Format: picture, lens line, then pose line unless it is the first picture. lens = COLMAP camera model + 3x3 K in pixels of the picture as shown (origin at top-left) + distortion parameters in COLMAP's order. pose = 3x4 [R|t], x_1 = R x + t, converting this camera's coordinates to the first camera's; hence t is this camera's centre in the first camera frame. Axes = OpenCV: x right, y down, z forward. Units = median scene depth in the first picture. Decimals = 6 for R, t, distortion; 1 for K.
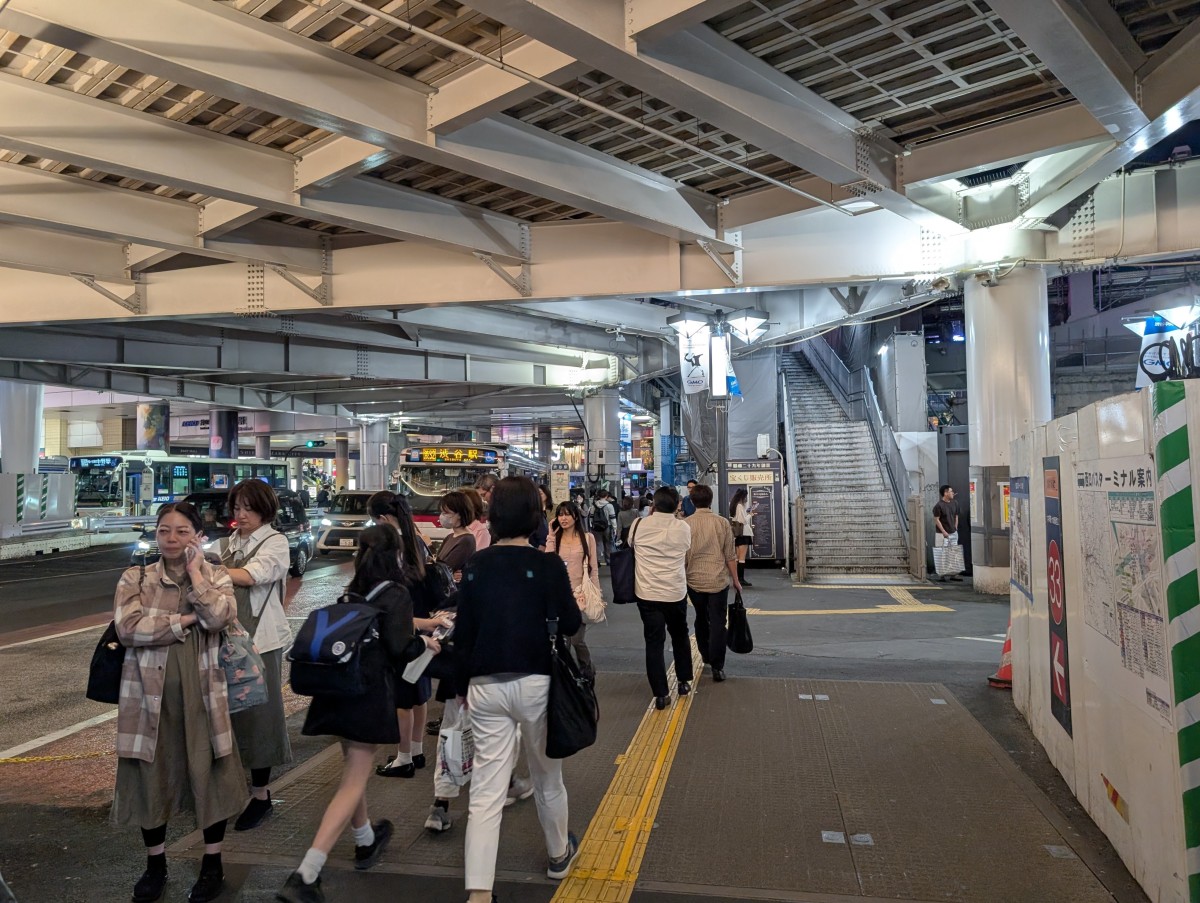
lens RADIAL K [[919.7, 0, 600.0], [0, 919.7, 451.5], [0, 0, 1]] dist [0.036862, -0.003474]
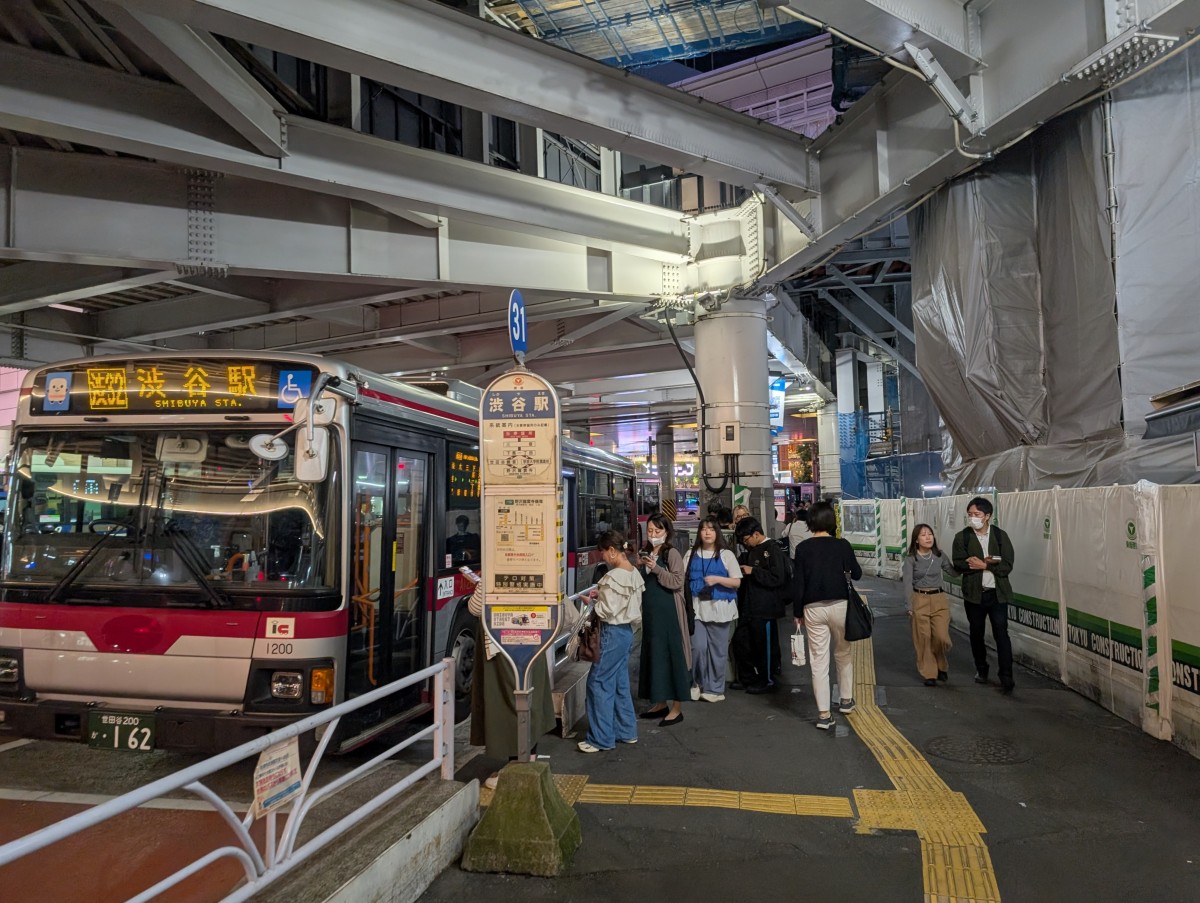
lens RADIAL K [[919.7, 0, 600.0], [0, 919.7, 451.5], [0, 0, 1]] dist [0.036862, -0.003474]
pose [[0.988080, -0.019806, -0.152660, 0.007064], [0.016509, 0.999603, -0.022832, 0.022403], [0.153051, 0.020039, 0.988015, 0.513482]]
